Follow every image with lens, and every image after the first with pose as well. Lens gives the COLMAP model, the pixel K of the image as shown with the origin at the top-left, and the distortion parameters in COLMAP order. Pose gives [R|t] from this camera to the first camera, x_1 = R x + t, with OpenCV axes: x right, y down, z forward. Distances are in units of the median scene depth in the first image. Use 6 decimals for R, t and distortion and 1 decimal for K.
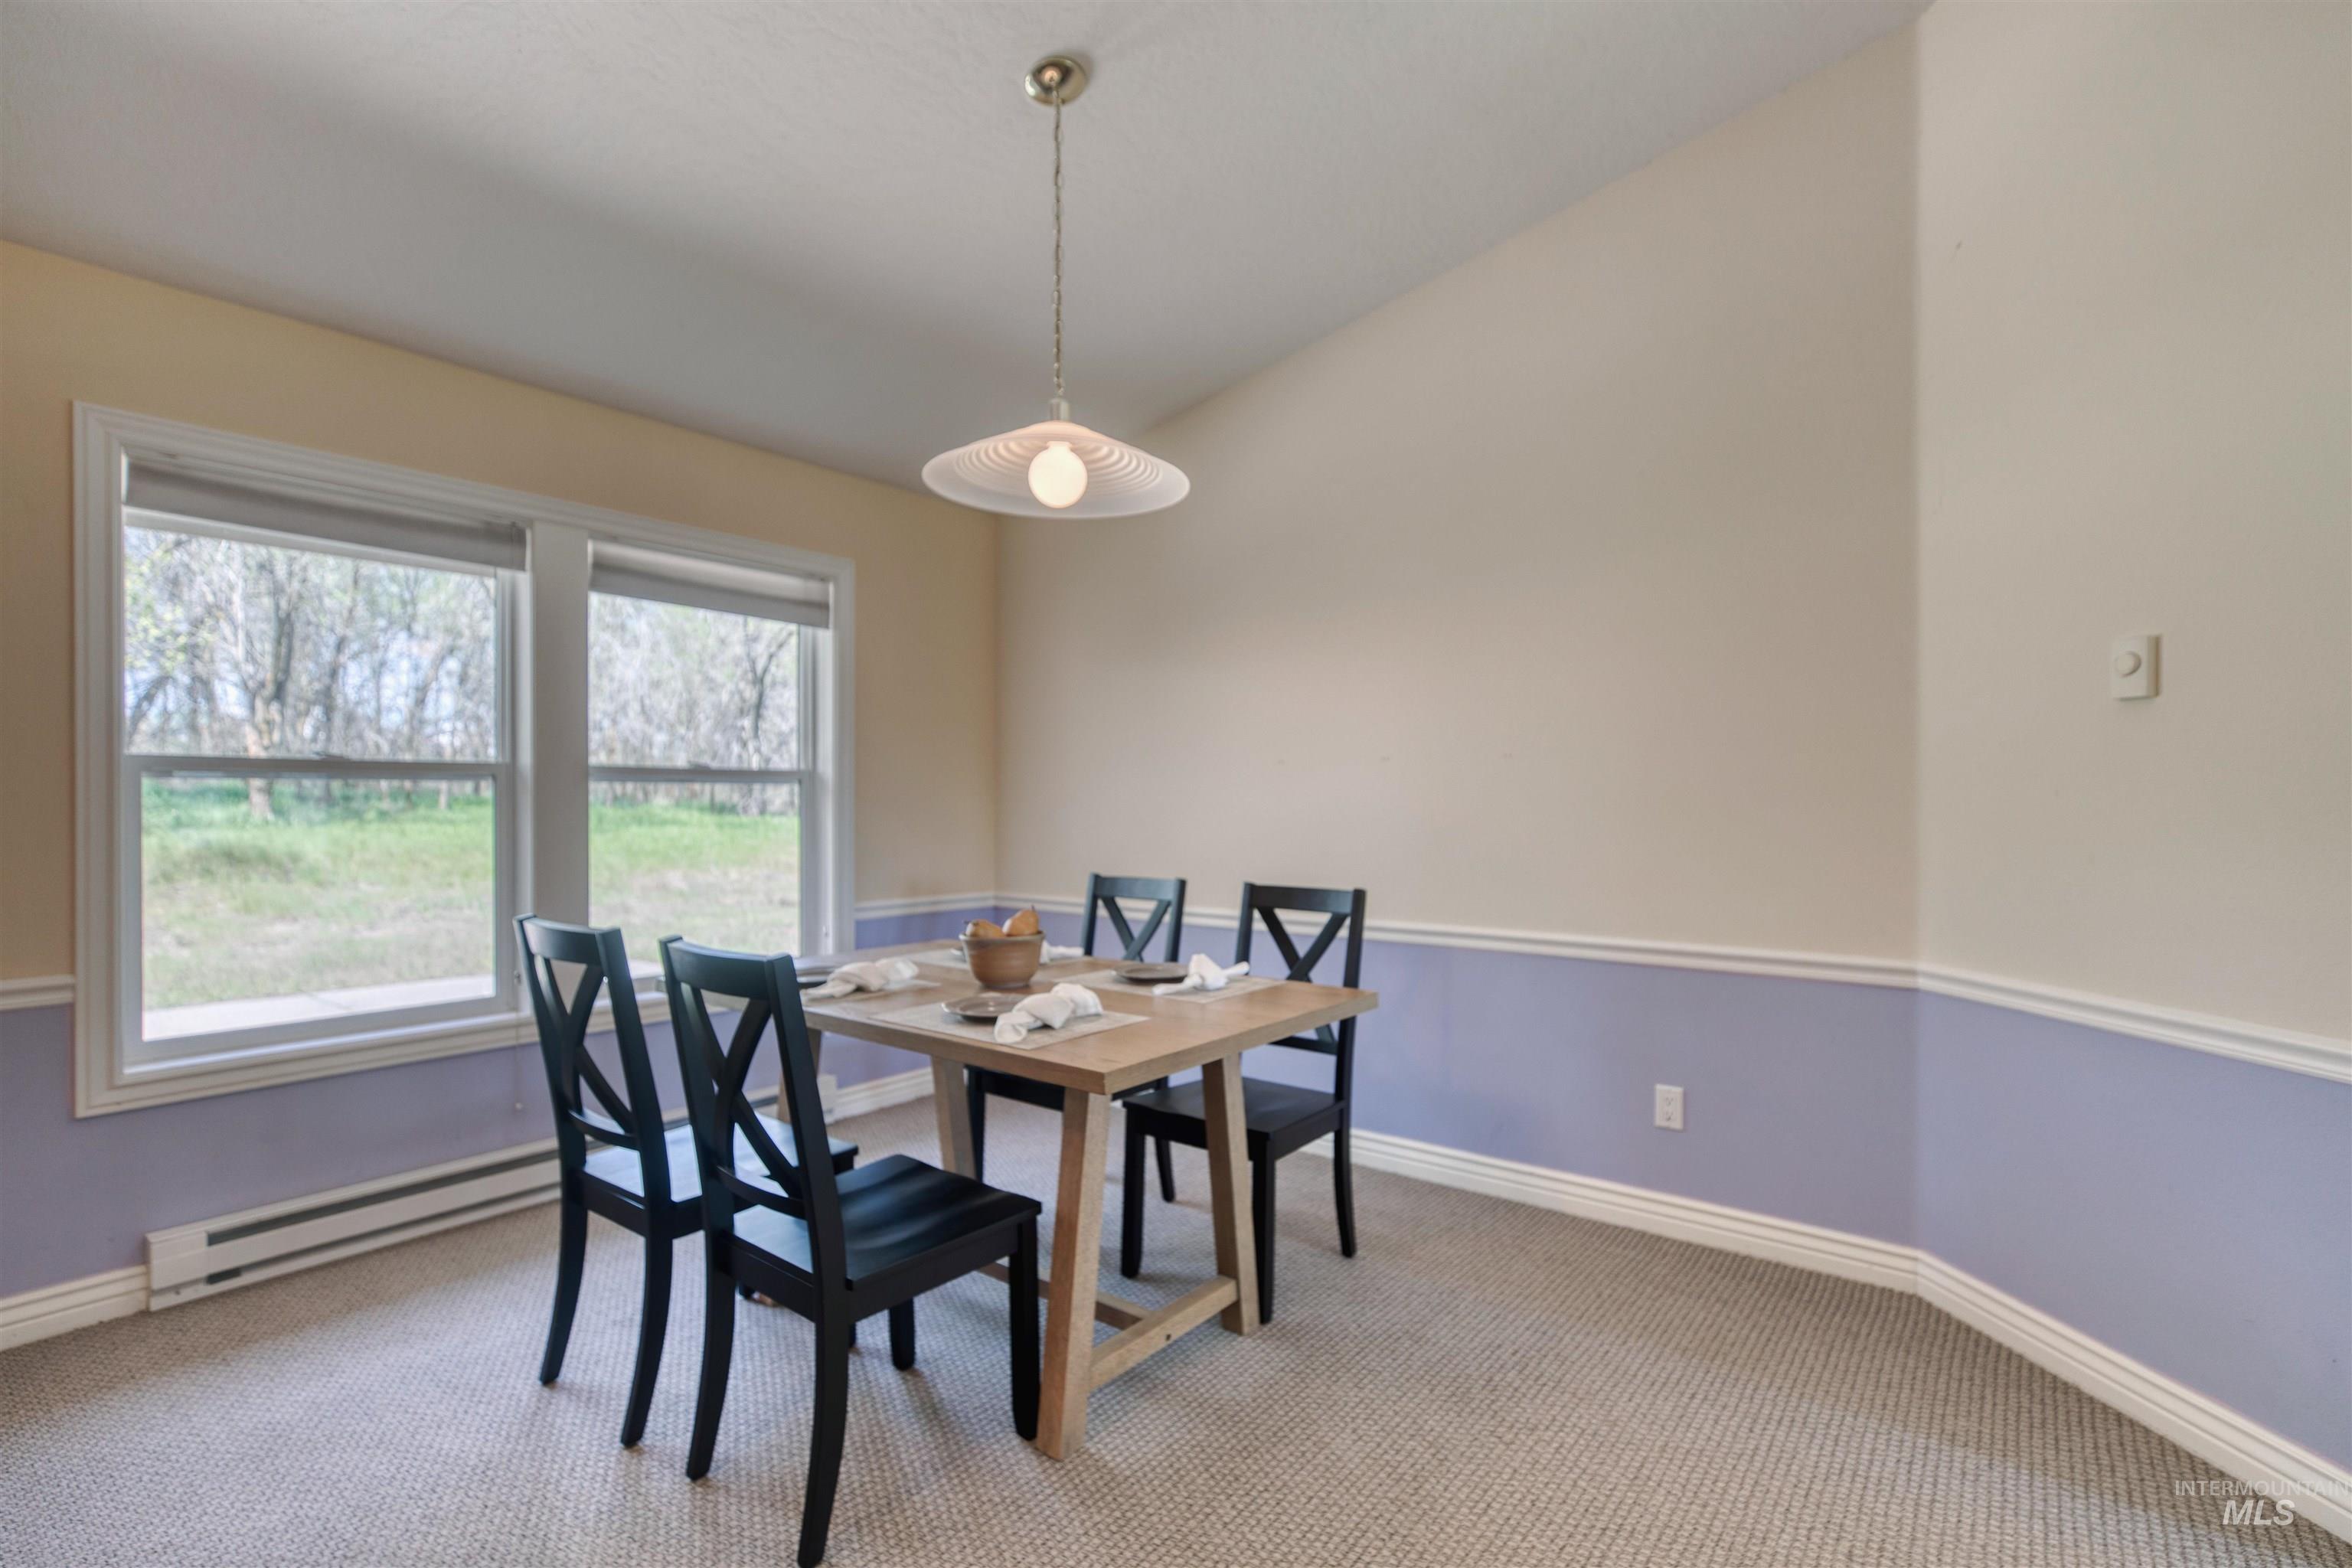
lens RADIAL K [[1061.6, 0, 1177.3], [0, 1061.6, 811.9], [0, 0, 1]] dist [0.007816, -0.002027]
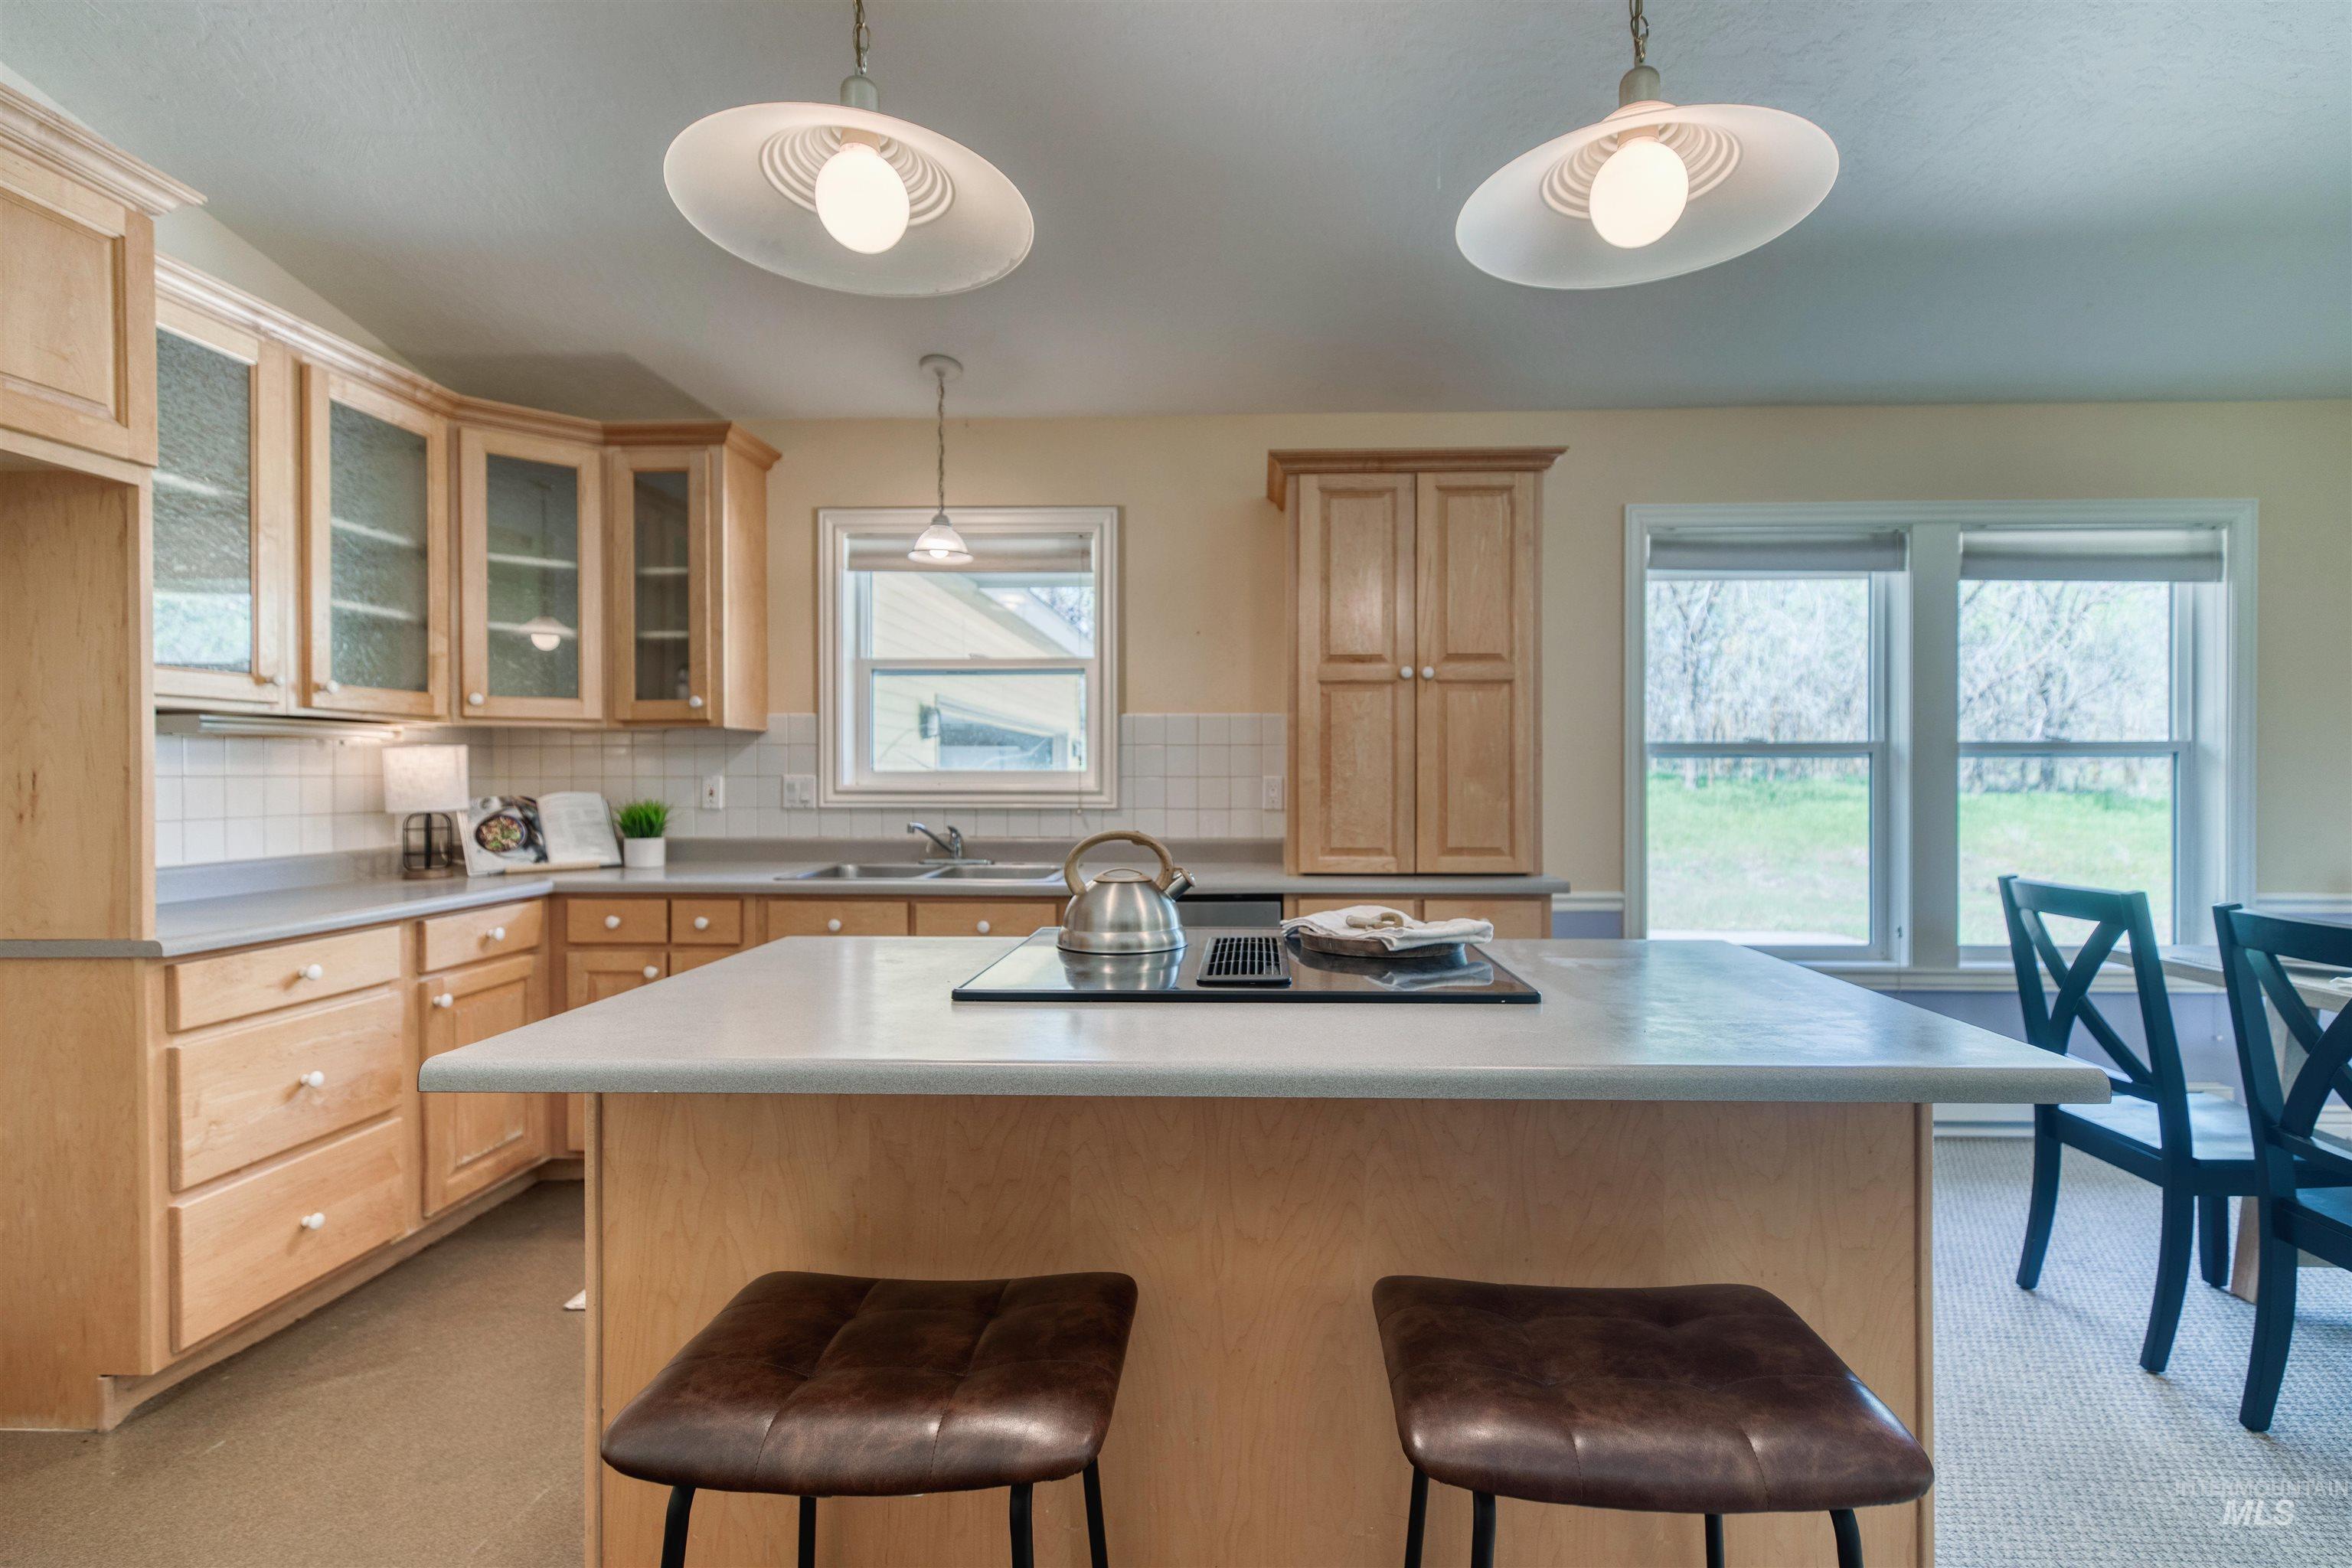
lens RADIAL K [[1061.6, 0, 1195.3], [0, 1061.6, 778.2], [0, 0, 1]] dist [0.007816, -0.002027]
pose [[0.587717, 0.002656, -0.809062, -0.140649], [-0.010361, 0.999937, -0.004243, 0.006567], [0.809000, 0.010876, 0.587708, -0.273366]]
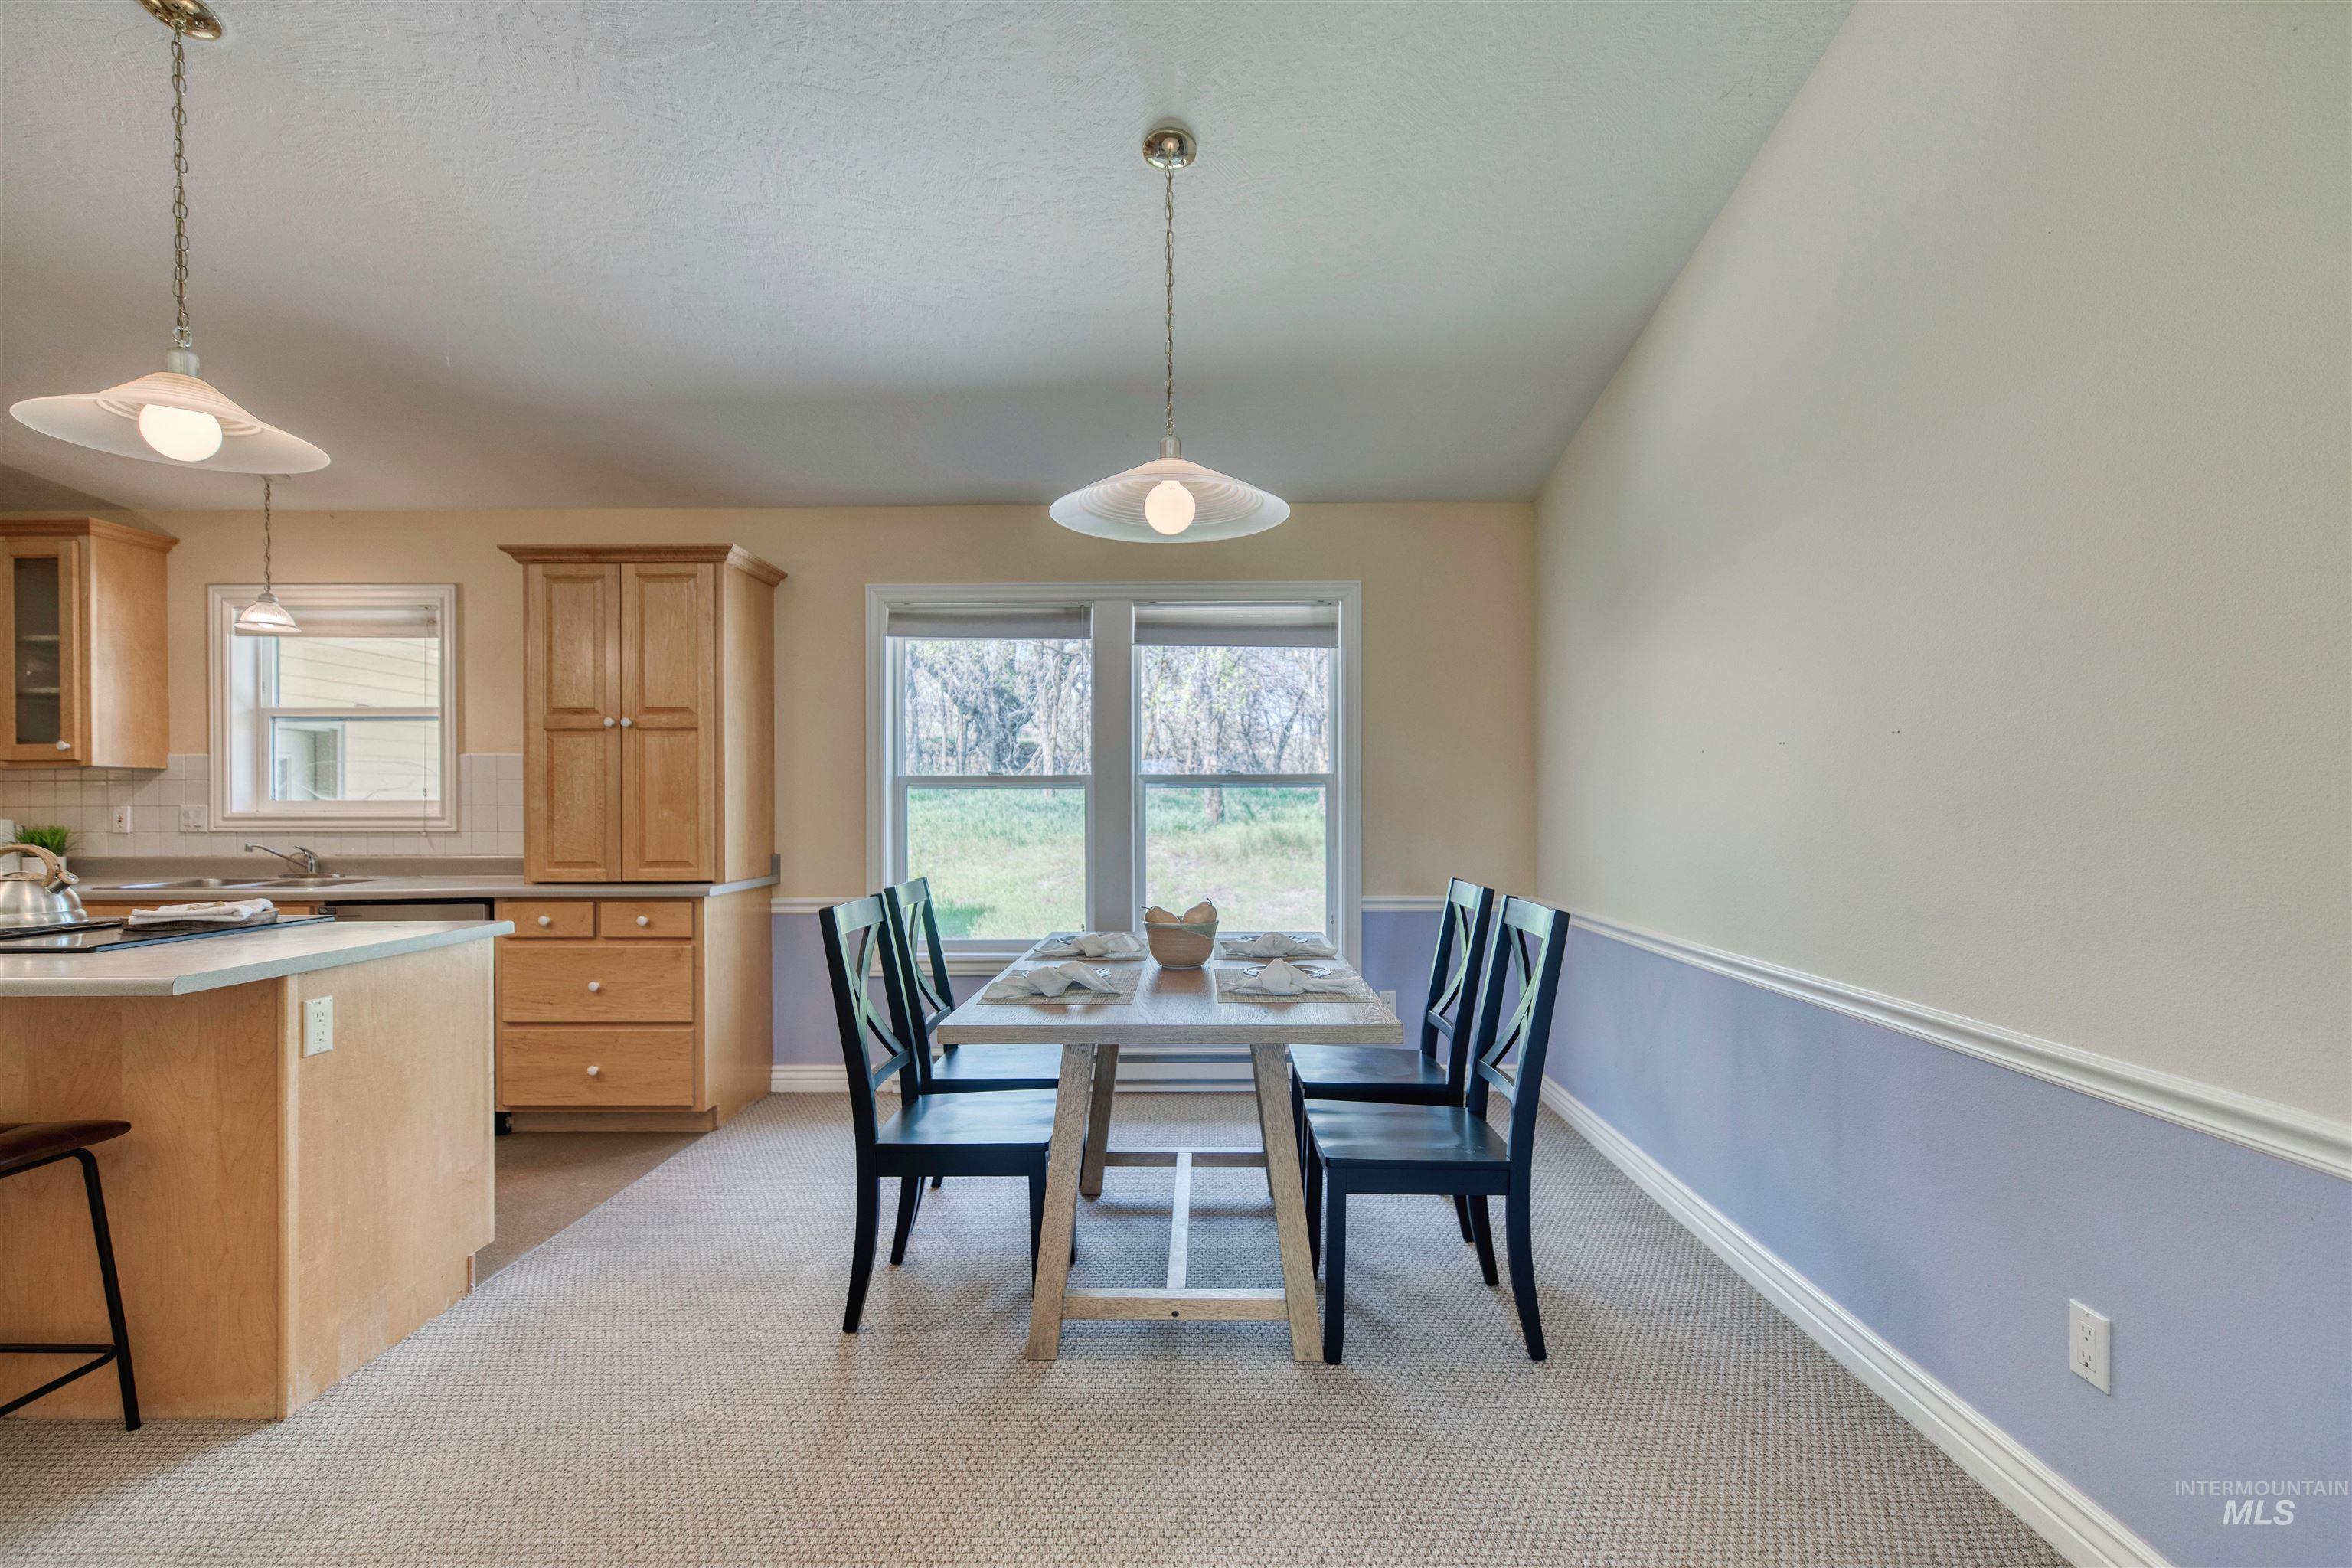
lens RADIAL K [[1061.6, 0, 1186.1], [0, 1061.6, 799.9], [0, 0, 1]] dist [0.007816, -0.002027]
pose [[0.604985, -0.001843, -0.796235, 0.586615], [-0.007724, 0.999937, -0.008183, -0.001841], [0.796199, 0.011101, 0.604932, 0.259645]]
